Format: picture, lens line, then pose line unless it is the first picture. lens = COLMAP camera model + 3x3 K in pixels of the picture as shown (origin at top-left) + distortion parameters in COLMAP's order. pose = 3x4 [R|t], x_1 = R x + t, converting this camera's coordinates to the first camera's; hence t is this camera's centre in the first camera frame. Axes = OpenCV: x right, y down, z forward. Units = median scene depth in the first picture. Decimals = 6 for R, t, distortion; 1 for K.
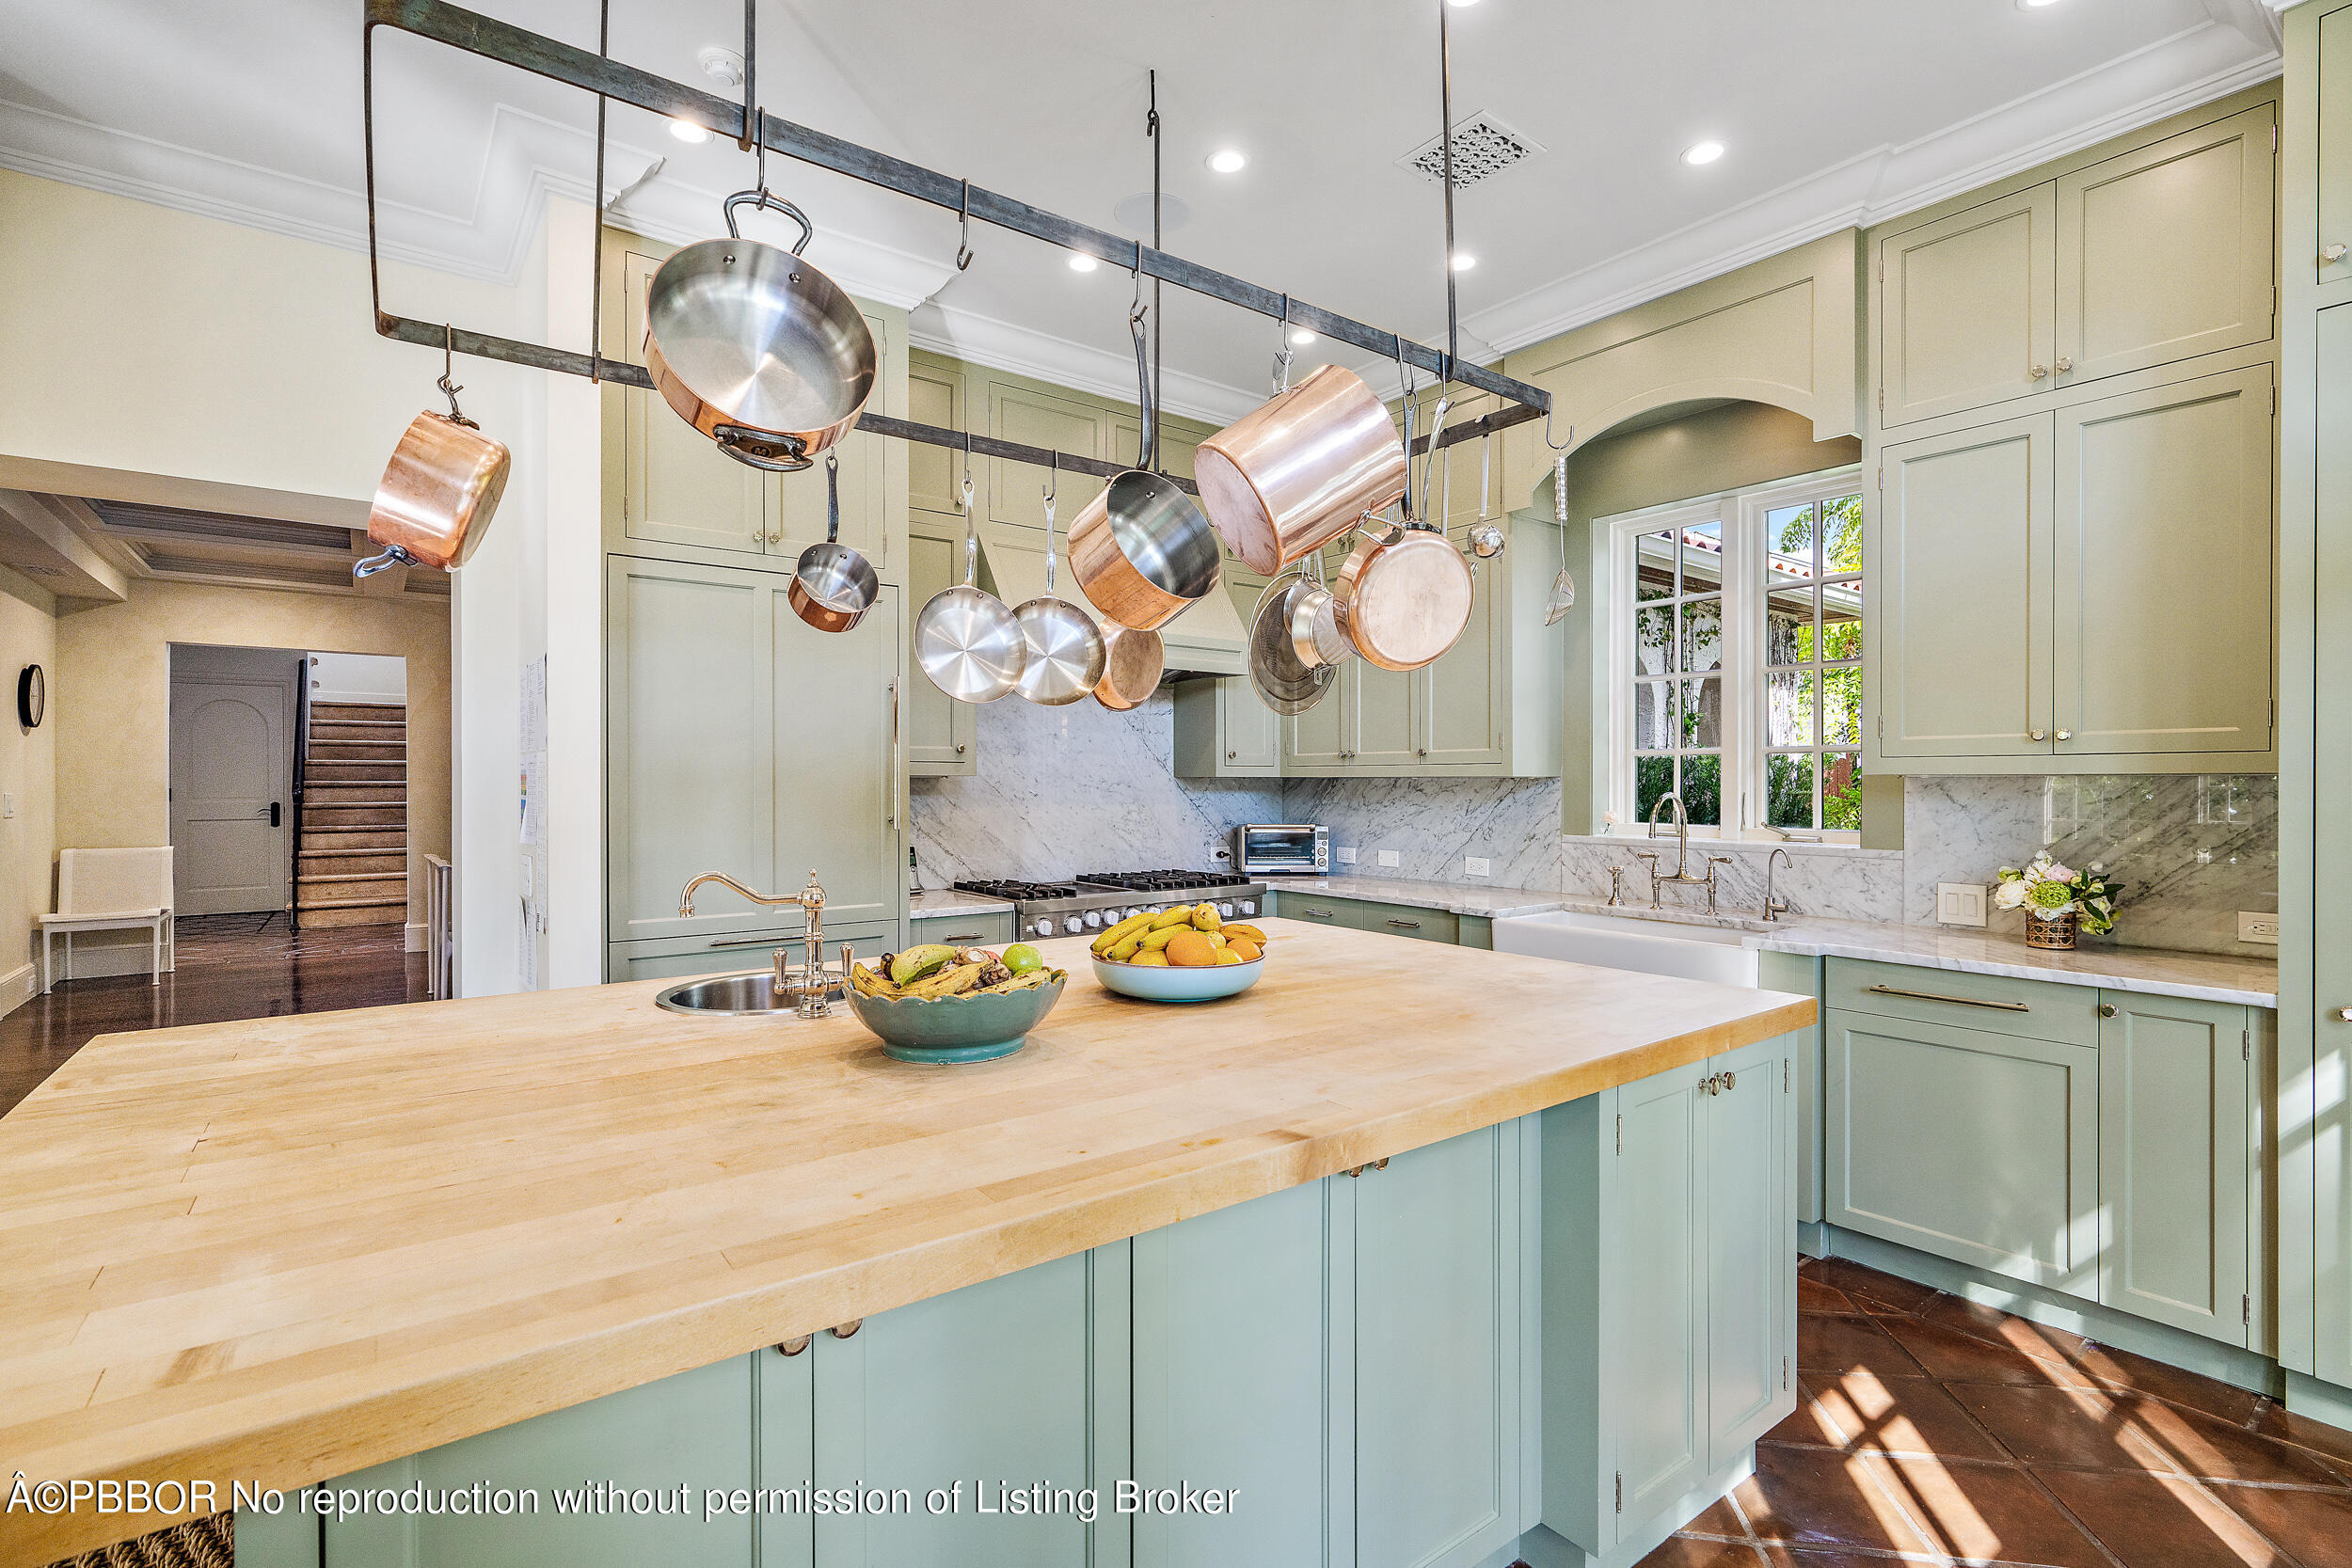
lens RADIAL K [[1073.0, 0, 1177.4], [0, 1073.0, 769.7], [0, 0, 1]] dist [-0.001193, 0.000238]
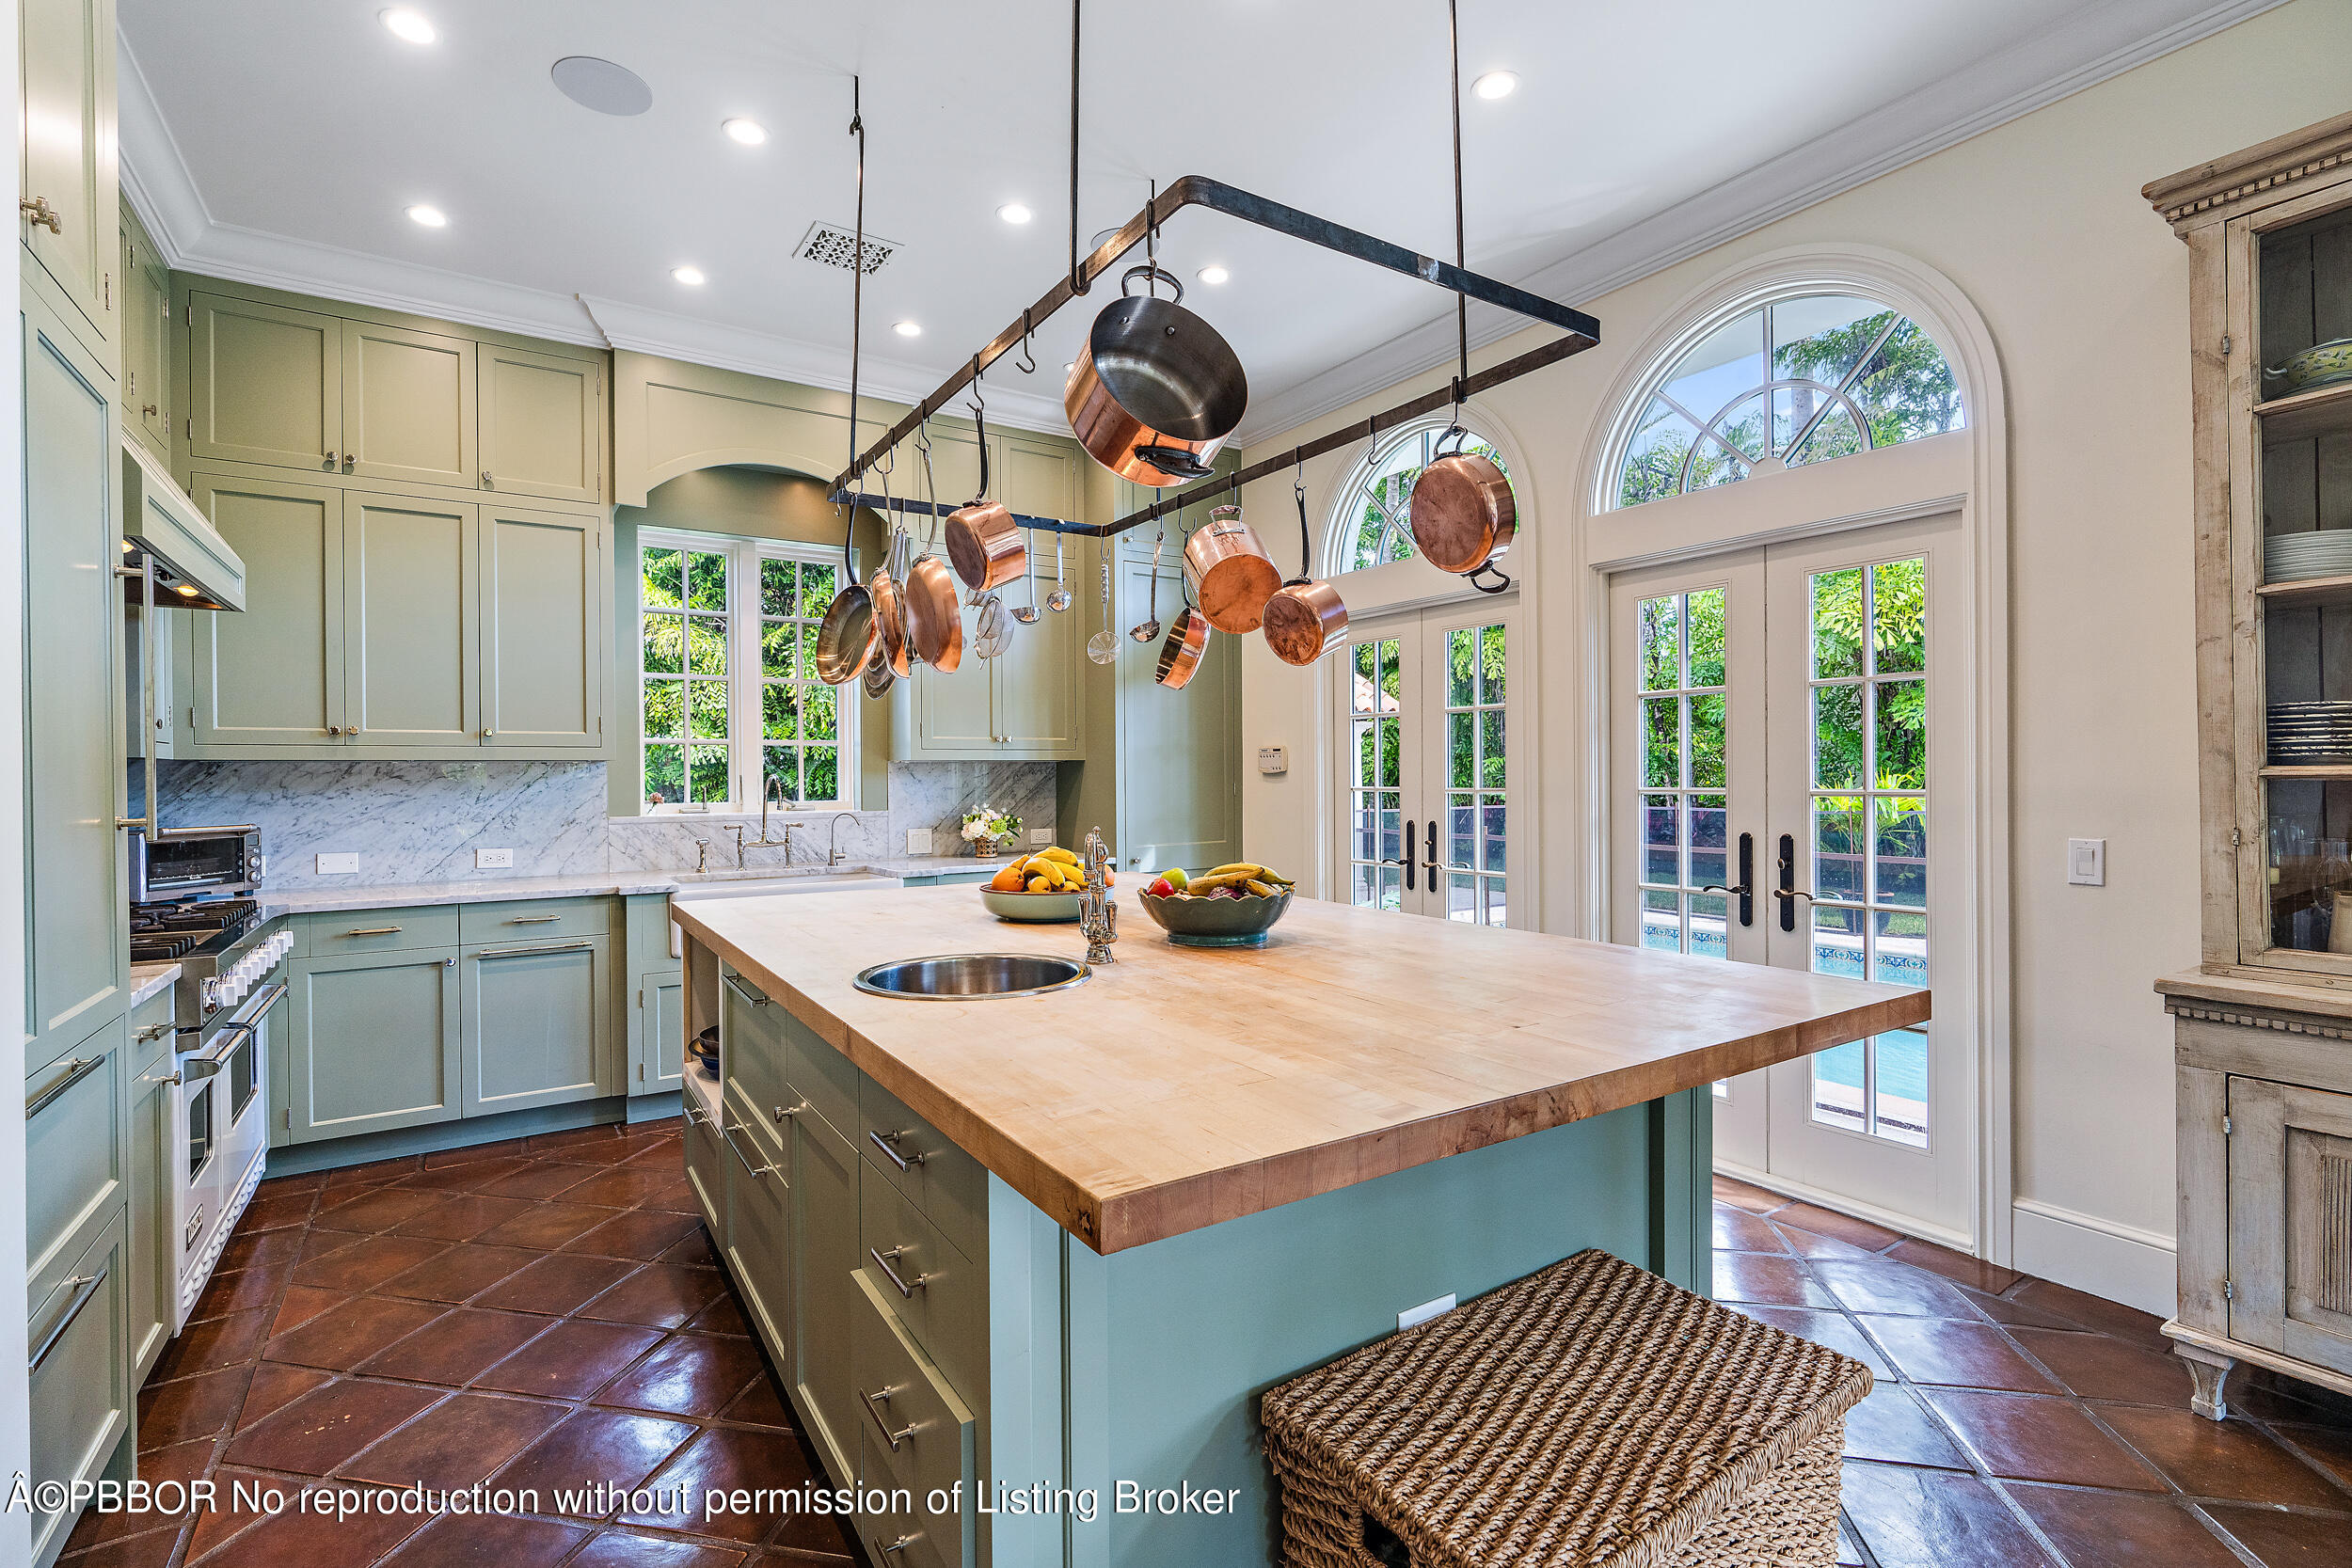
lens RADIAL K [[1073.0, 0, 1179.3], [0, 1073.0, 782.4], [0, 0, 1]] dist [-0.001193, 0.000238]
pose [[0.073813, -0.002490, 0.997269, -0.621180], [0.001815, 0.999996, 0.002362, 0.024473], [-0.997270, 0.001636, 0.073817, 0.356451]]
